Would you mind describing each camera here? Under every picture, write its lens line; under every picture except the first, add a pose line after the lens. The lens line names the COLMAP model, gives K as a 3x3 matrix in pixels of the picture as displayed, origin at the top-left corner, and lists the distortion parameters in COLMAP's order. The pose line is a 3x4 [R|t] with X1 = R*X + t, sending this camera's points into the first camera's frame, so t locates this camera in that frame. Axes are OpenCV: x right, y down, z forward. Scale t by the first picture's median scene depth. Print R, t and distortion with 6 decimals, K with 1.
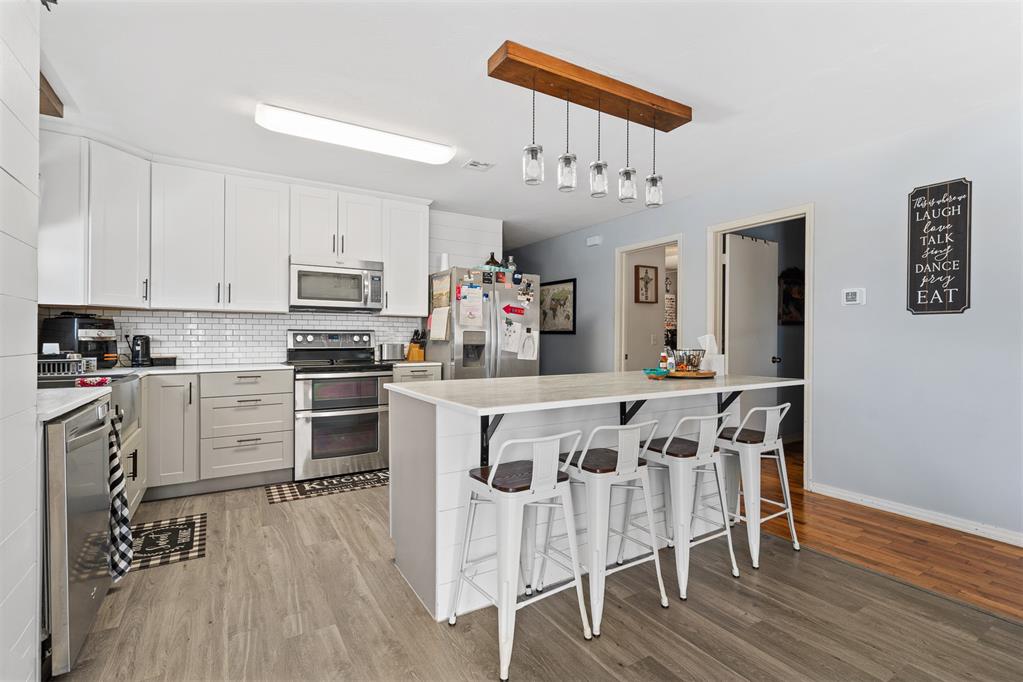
lens RADIAL K [[476.6, 0, 516.4], [0, 476.6, 338.3], [0, 0, 1]] dist [-0.002584, 0.003876]
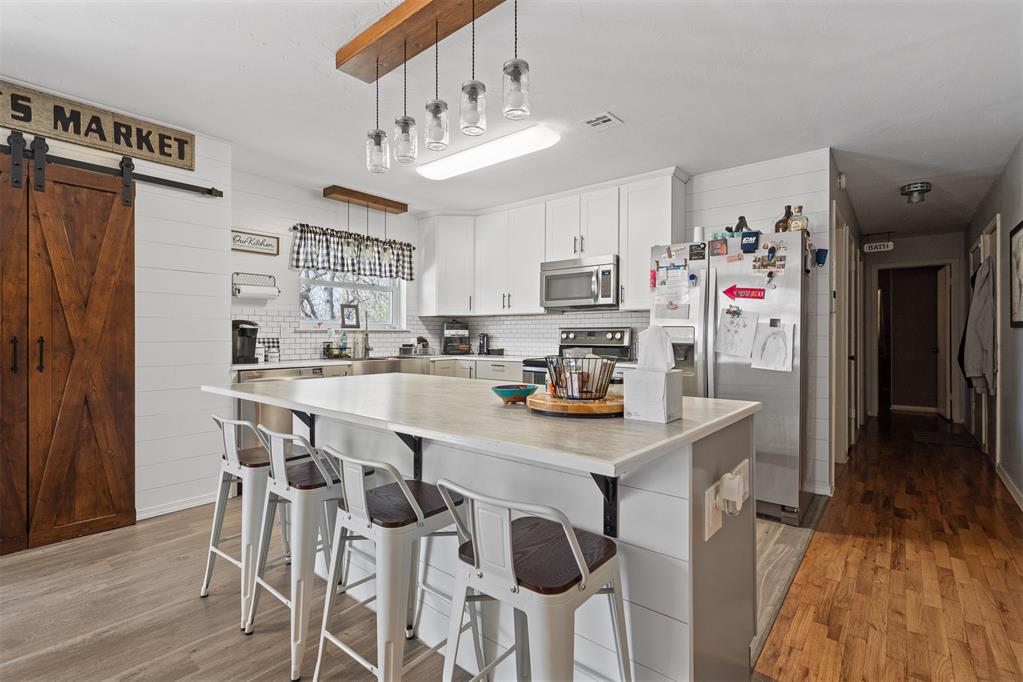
lens RADIAL K [[476.6, 0, 510.0], [0, 476.6, 337.2], [0, 0, 1]] dist [-0.002584, 0.003876]
pose [[0.317054, 0.002265, -0.948405, 0.633232], [-0.002910, 0.999995, 0.001415, 0.002600], [0.948403, 0.002311, 0.317059, 0.591215]]
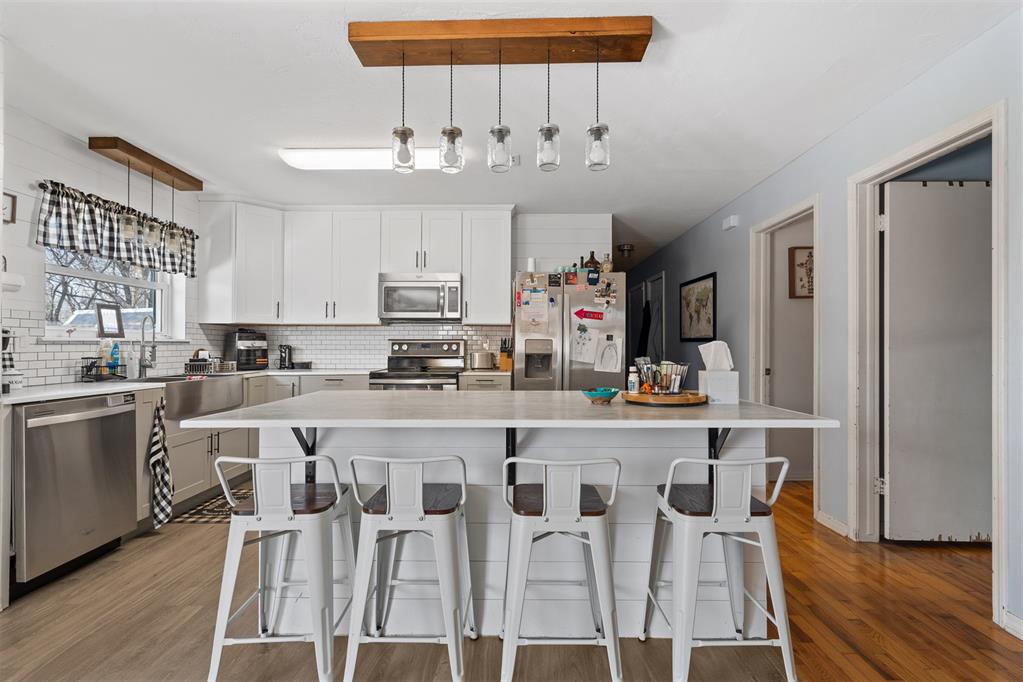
lens RADIAL K [[476.6, 0, 515.1], [0, 476.6, 342.4], [0, 0, 1]] dist [-0.002584, 0.003876]
pose [[0.845578, -0.006637, -0.533811, 0.424158], [0.001073, 0.999942, -0.010733, 0.001019], [0.533851, 0.008502, 0.845536, 0.229291]]
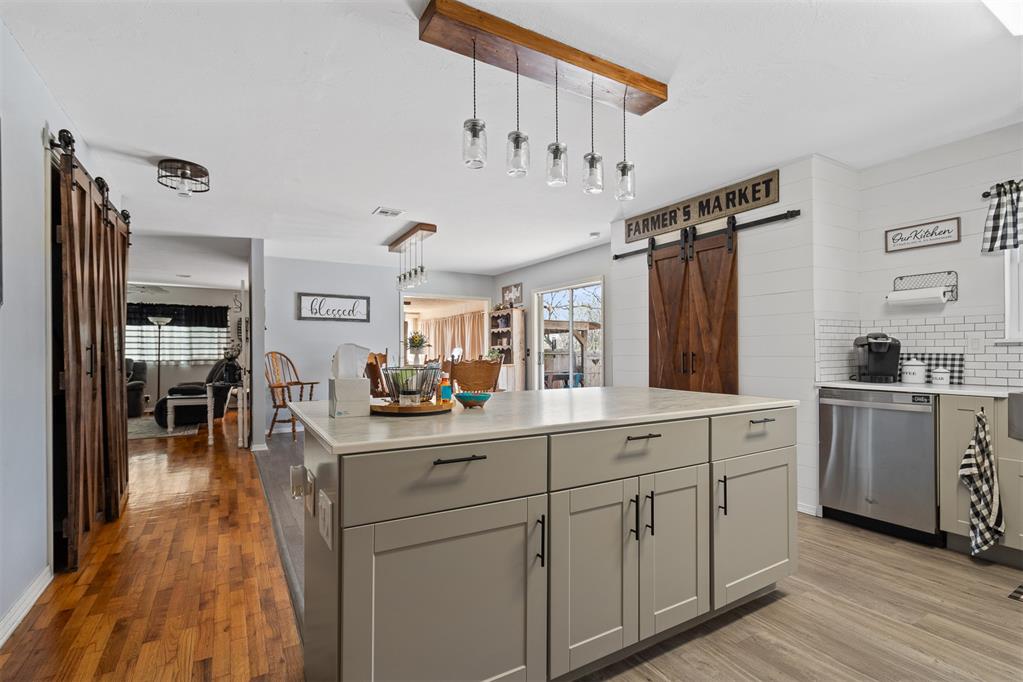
lens RADIAL K [[476.6, 0, 503.5], [0, 476.6, 351.9], [0, 0, 1]] dist [-0.002584, 0.003876]
pose [[-0.999563, 0.001387, 0.029540, 0.167824], [0.001476, 0.999994, 0.002992, 0.000856], [-0.029536, 0.003034, -0.999559, 1.271936]]
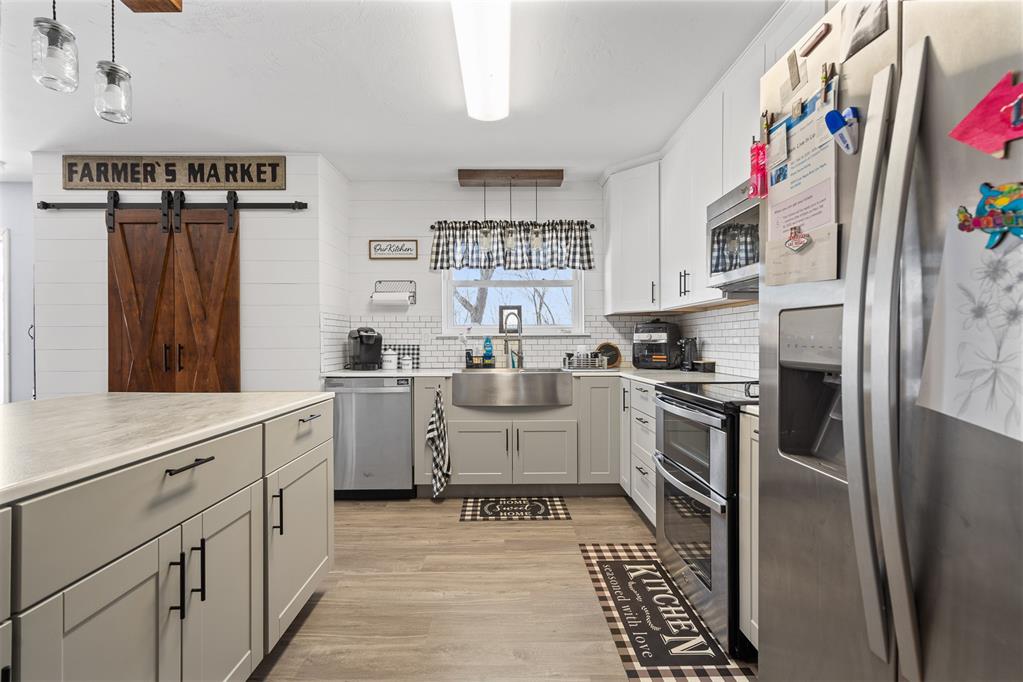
lens RADIAL K [[476.6, 0, 517.9], [0, 476.6, 341.7], [0, 0, 1]] dist [-0.002584, 0.003876]
pose [[-0.514627, 0.000074, -0.857414, 0.205916], [0.001652, 0.999998, -0.000905, 0.001766], [0.857412, -0.001882, -0.514627, 1.169401]]
